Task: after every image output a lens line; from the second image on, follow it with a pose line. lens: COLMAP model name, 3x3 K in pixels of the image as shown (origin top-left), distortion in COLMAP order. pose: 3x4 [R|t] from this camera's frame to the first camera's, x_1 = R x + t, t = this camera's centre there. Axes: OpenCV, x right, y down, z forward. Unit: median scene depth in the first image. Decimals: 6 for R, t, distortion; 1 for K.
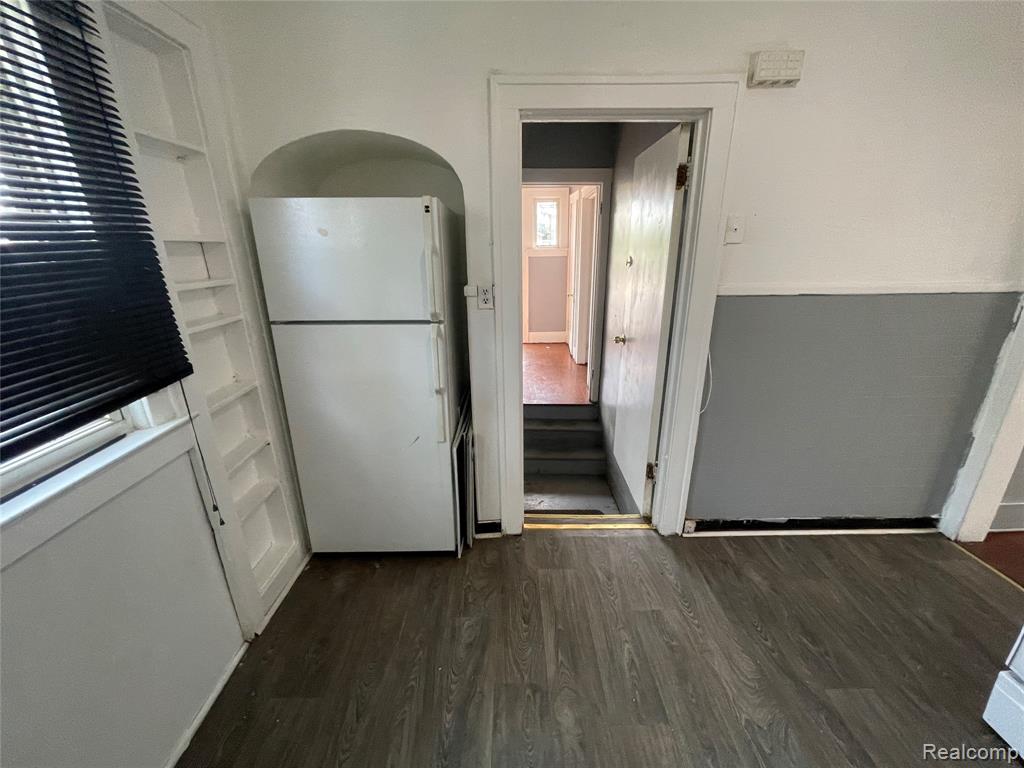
lens RADIAL K [[415.1, 0, 511.1], [0, 415.1, 383.4], [0, 0, 1]] dist [-0.001636, 0.000337]
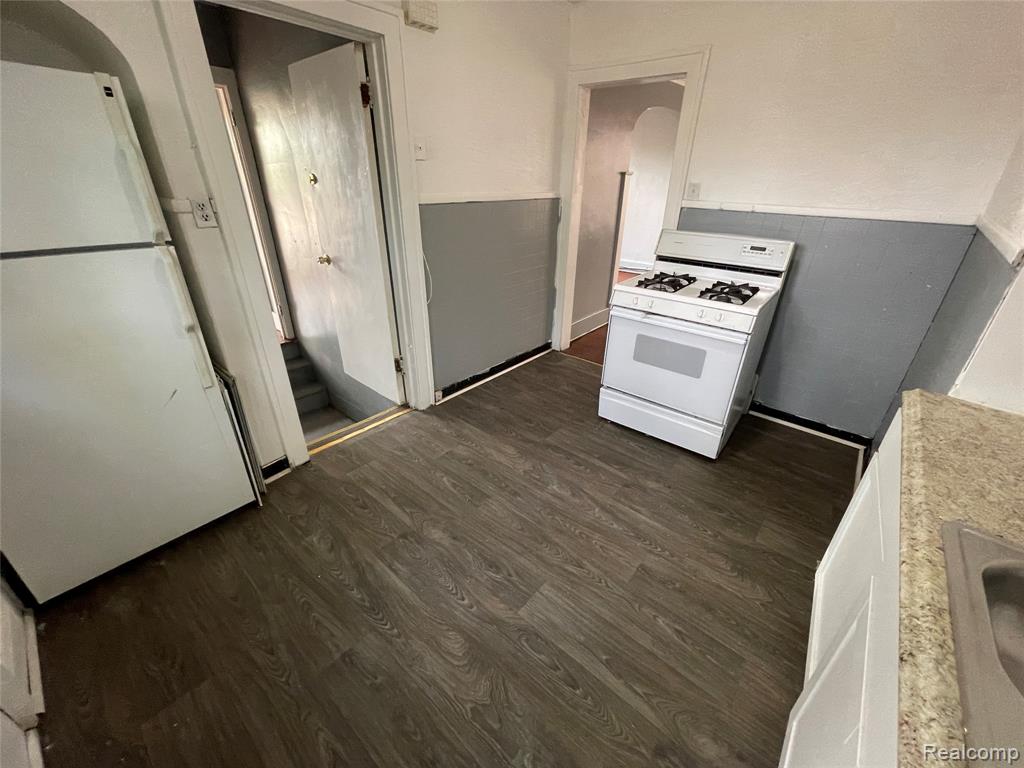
lens RADIAL K [[415.1, 0, 516.5], [0, 415.1, 383.6], [0, 0, 1]] dist [-0.001636, 0.000337]
pose [[0.651460, -0.320892, 0.687479, -0.319497], [0.217421, 0.947106, 0.236047, 0.062839], [-0.726862, -0.004303, 0.686771, -0.070882]]
